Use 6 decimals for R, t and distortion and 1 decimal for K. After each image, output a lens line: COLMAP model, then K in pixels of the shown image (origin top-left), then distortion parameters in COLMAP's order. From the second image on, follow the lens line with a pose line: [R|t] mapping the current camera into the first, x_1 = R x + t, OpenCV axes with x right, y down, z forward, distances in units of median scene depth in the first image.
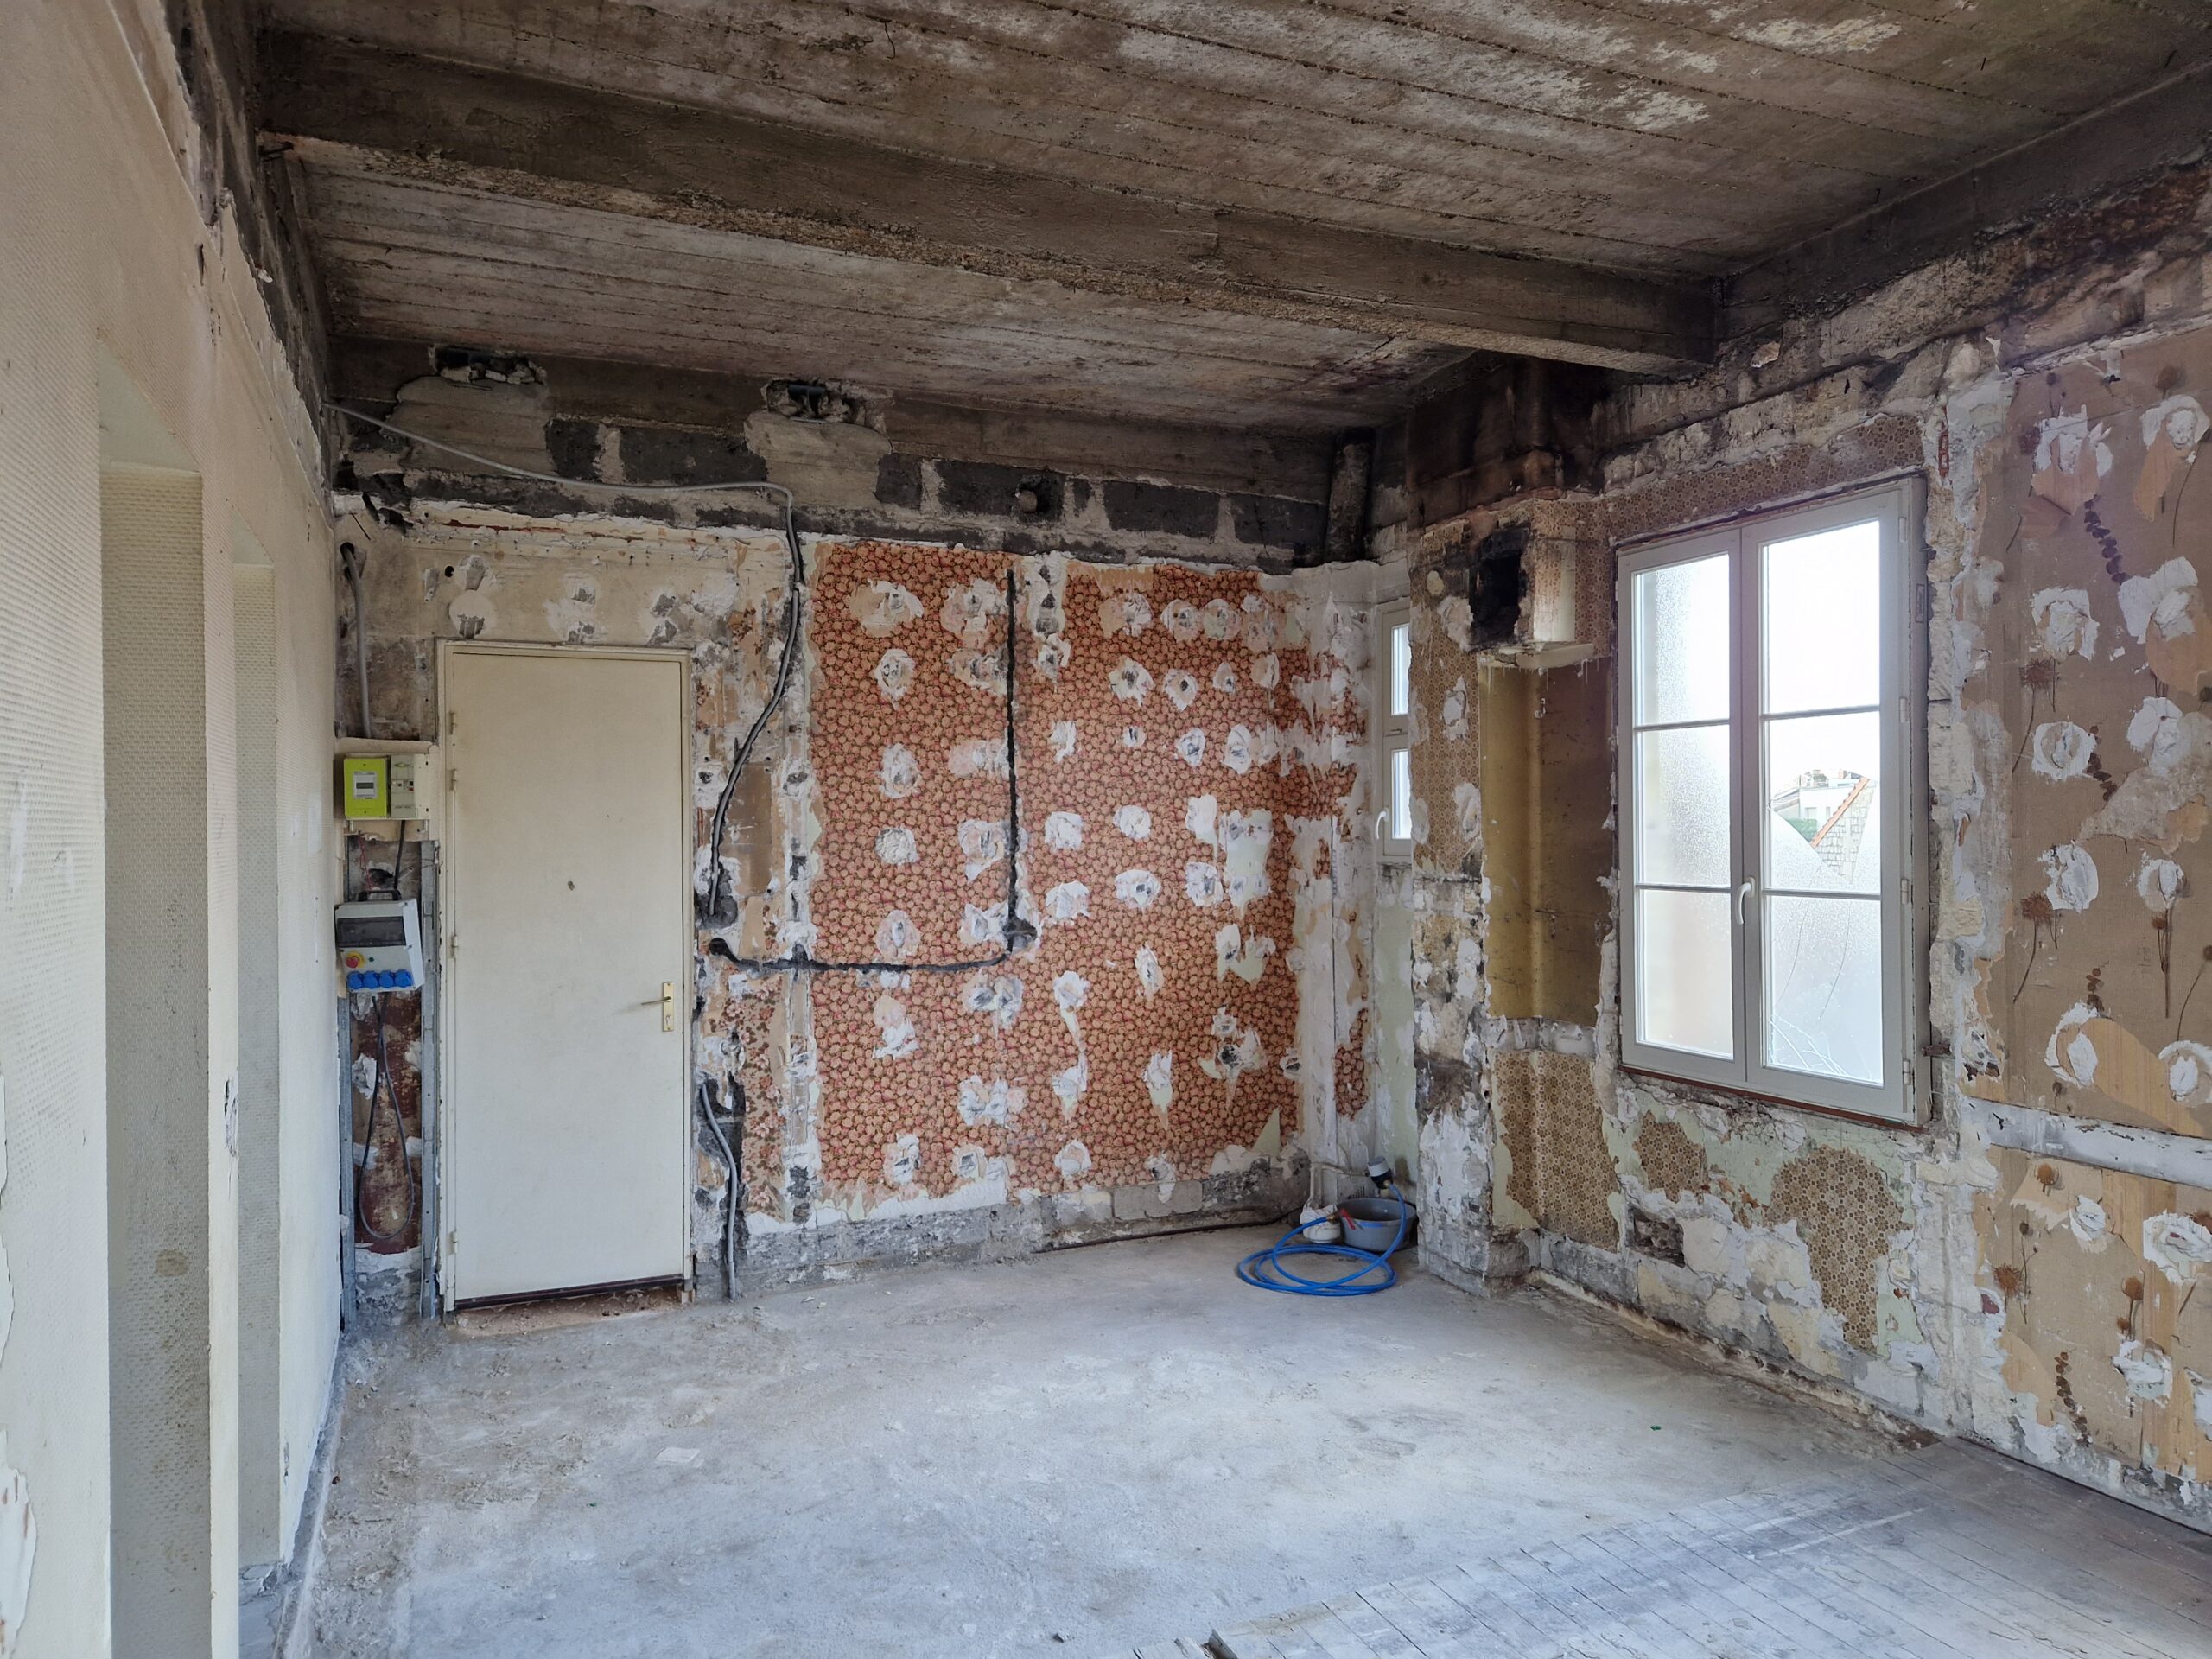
lens RADIAL K [[1465.9, 0, 1111.8], [0, 1465.9, 814.7], [0, 0, 1]] dist [0.084540, -0.076866]
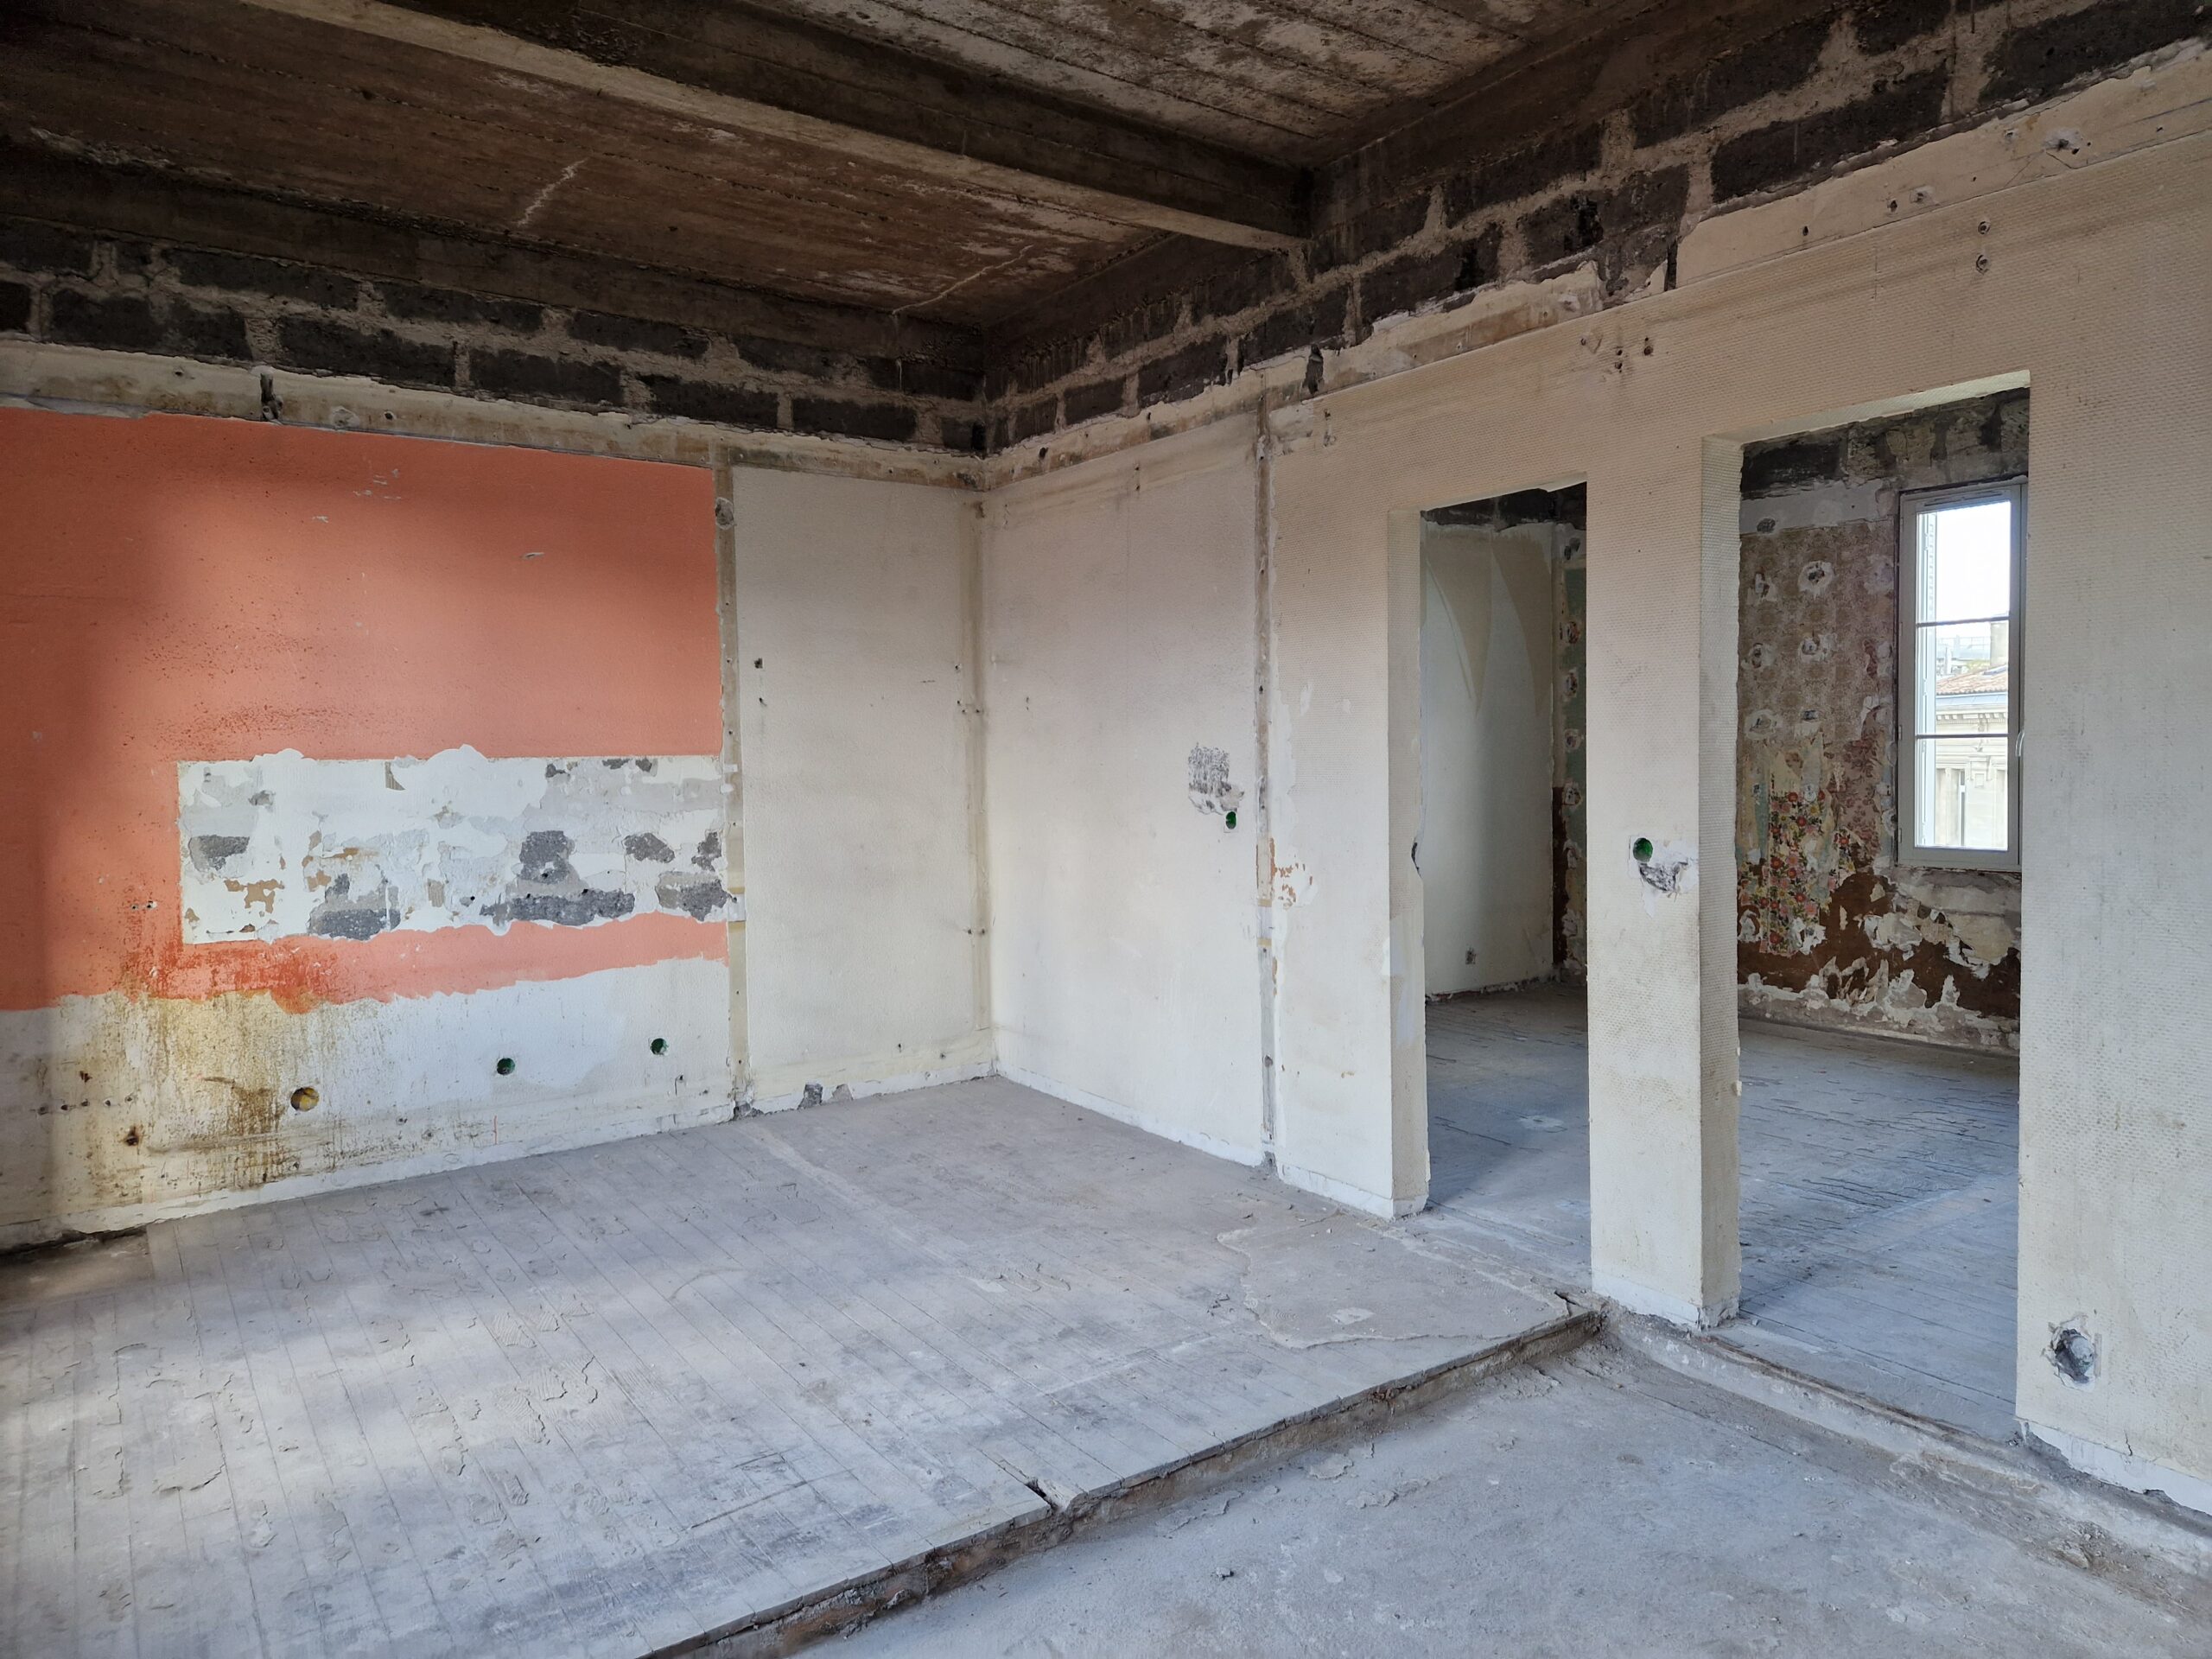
lens RADIAL K [[1461.7, 0, 1119.7], [0, 1461.7, 802.5], [0, 0, 1]] dist [0.094470, -0.076051]
pose [[-0.980019, 0.033294, -0.196099, 0.107463], [0.027036, 0.999039, 0.034508, 0.032701], [0.197060, 0.028517, -0.979977, 1.064672]]
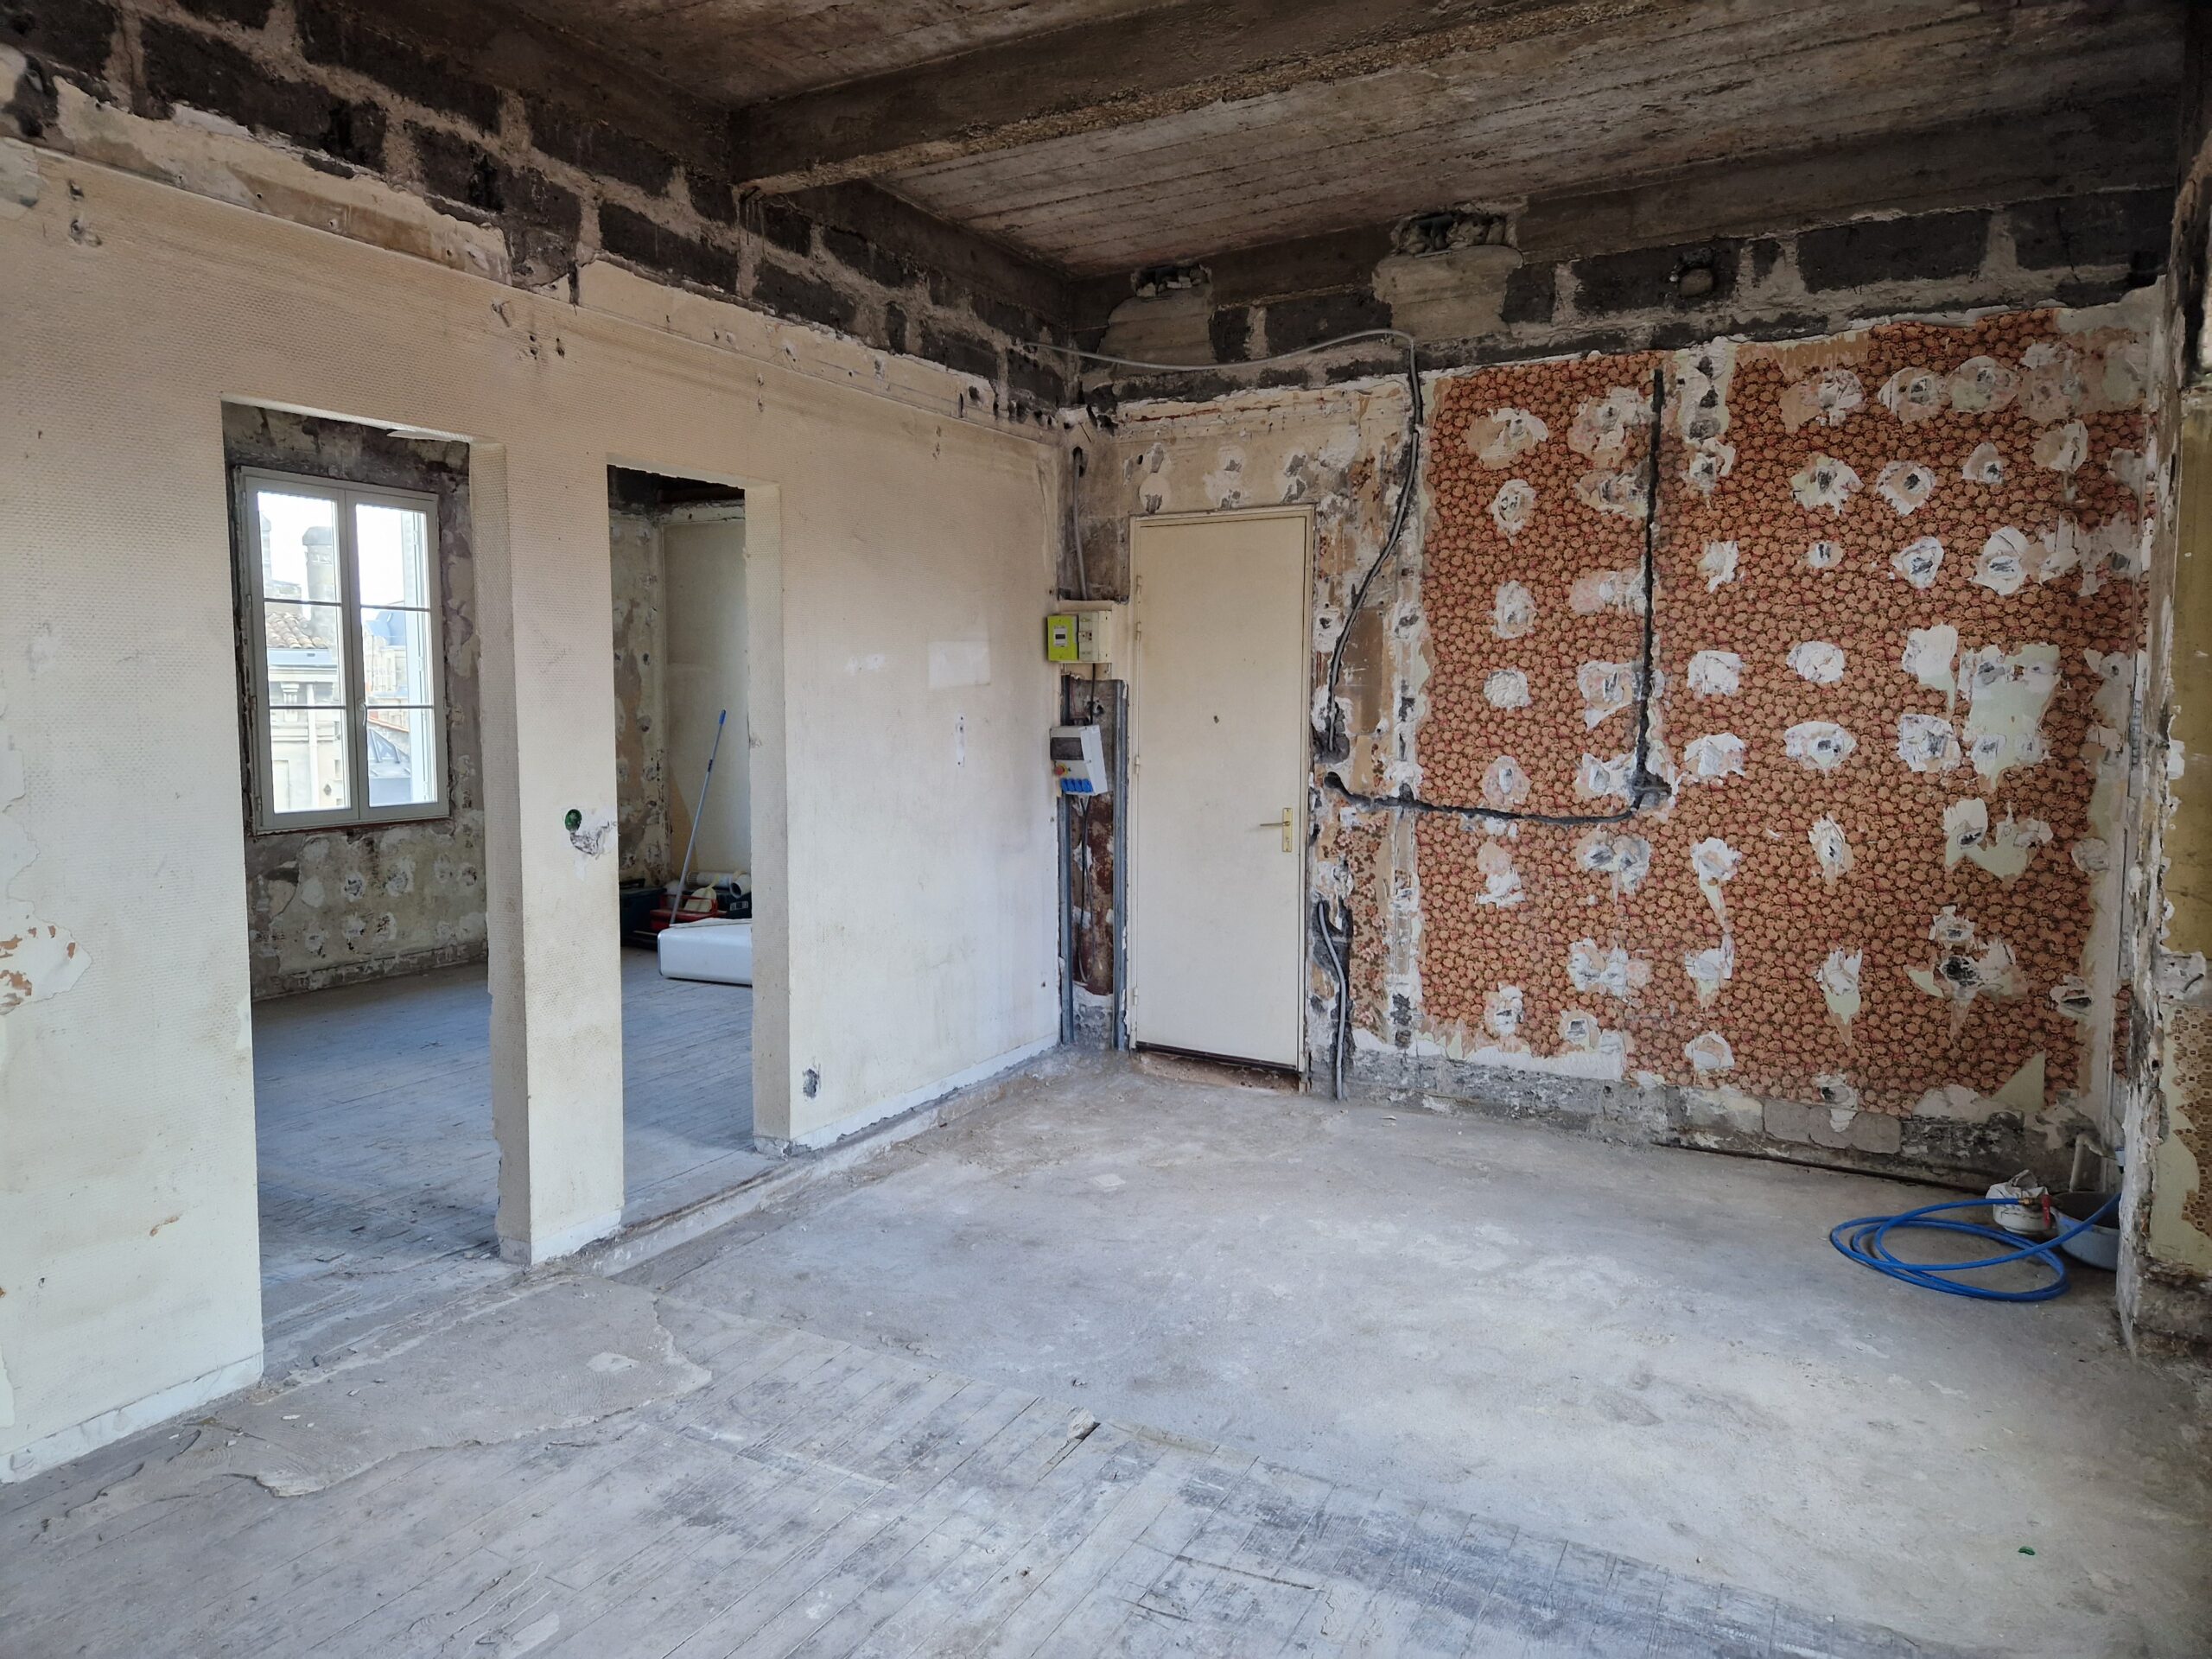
lens RADIAL K [[1453.9, 0, 1092.1], [0, 1453.9, 806.5], [0, 0, 1]] dist [0.079405, -0.070008]
pose [[0.601456, 0.071291, -0.795719, 0.469921], [-0.000292, 0.996030, 0.089017, 0.013189], [0.798906, -0.053308, 0.599089, 0.212794]]
